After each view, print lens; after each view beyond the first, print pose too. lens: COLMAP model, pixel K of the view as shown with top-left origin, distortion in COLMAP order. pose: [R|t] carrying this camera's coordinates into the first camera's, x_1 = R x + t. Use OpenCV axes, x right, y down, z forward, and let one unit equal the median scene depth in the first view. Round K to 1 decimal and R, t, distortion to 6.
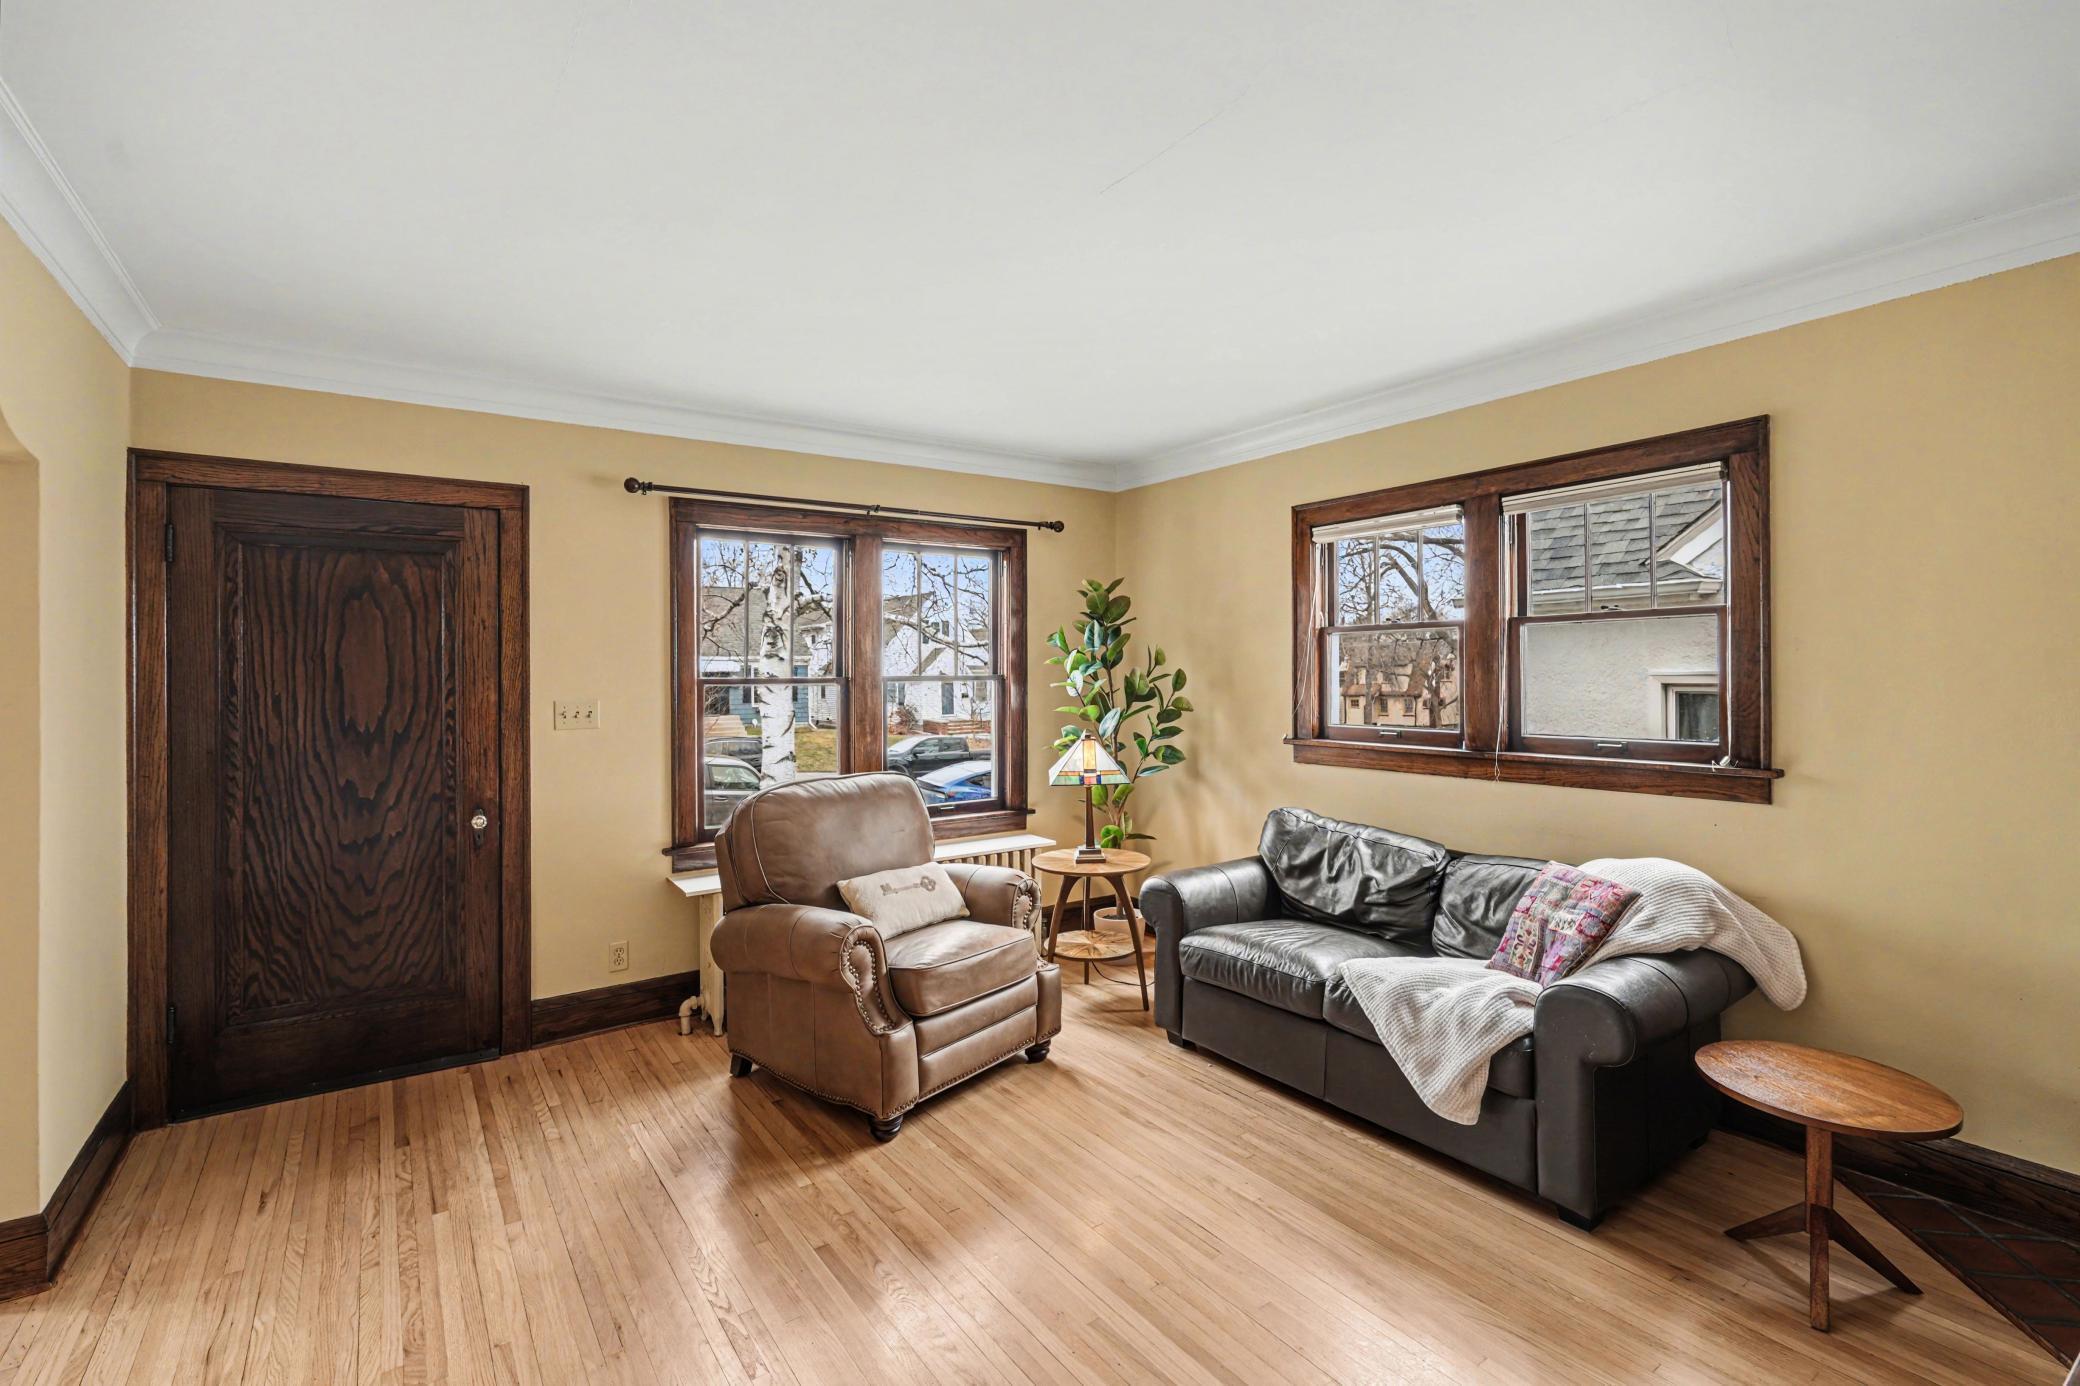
lens RADIAL K [[954.7, 0, 1039.3], [0, 954.7, 680.2], [0, 0, 1]] dist [-0.000933, -0.000045]
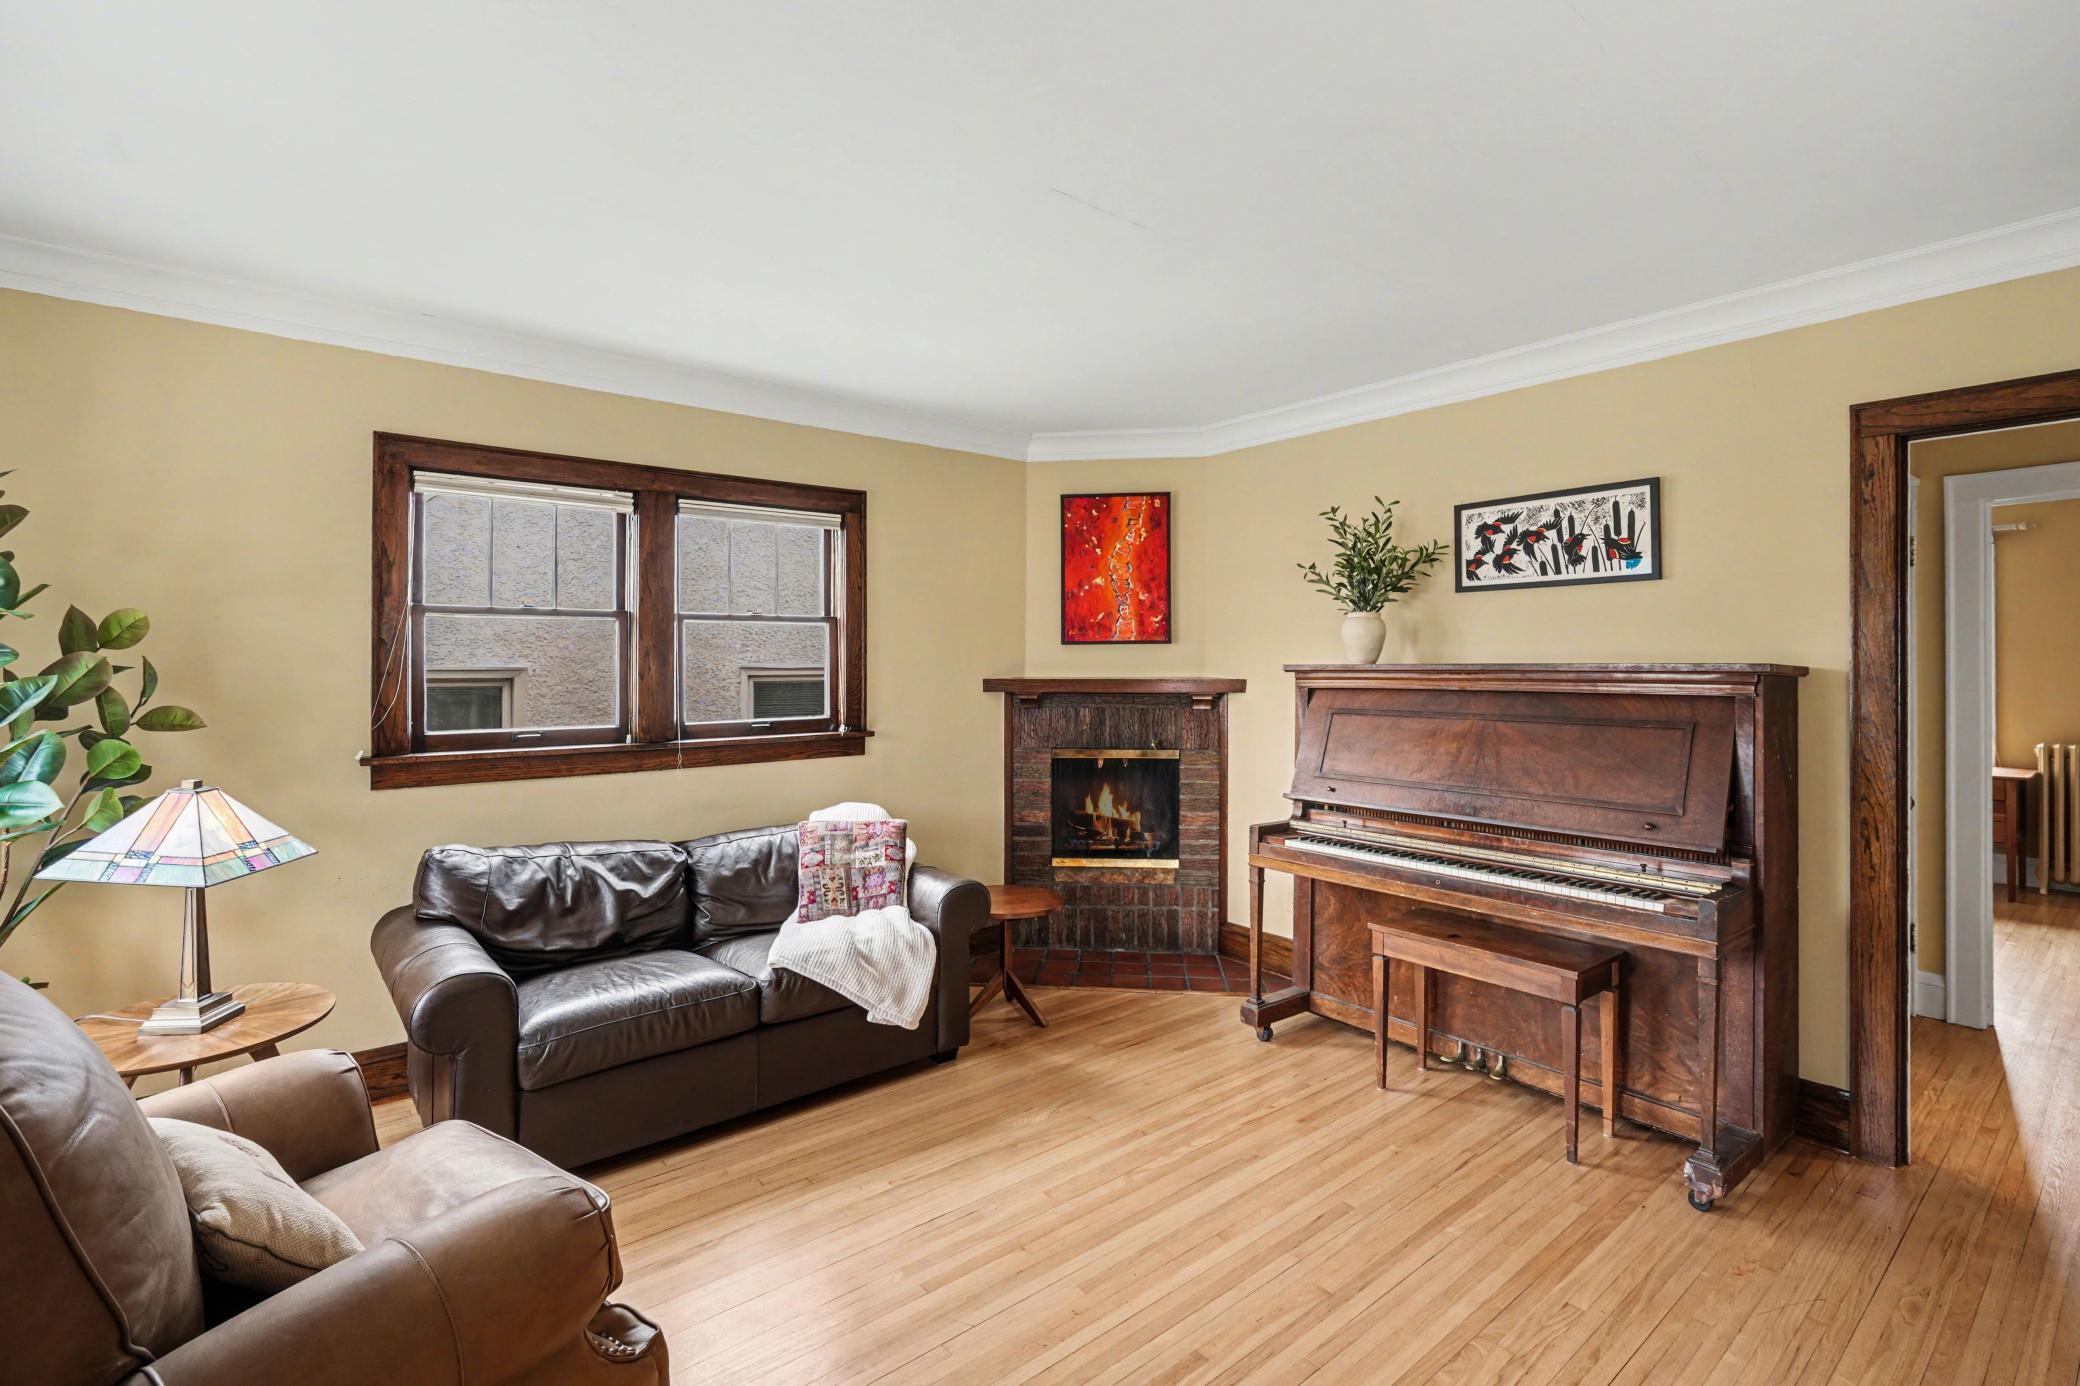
lens RADIAL K [[954.7, 0, 1038.1], [0, 954.7, 677.8], [0, 0, 1]] dist [-0.000933, -0.000045]
pose [[-0.076135, -0.006403, 0.997077, -0.692225], [0.009737, 0.999927, 0.007164, 0.002540], [-0.997050, 0.010254, -0.076067, 0.802630]]
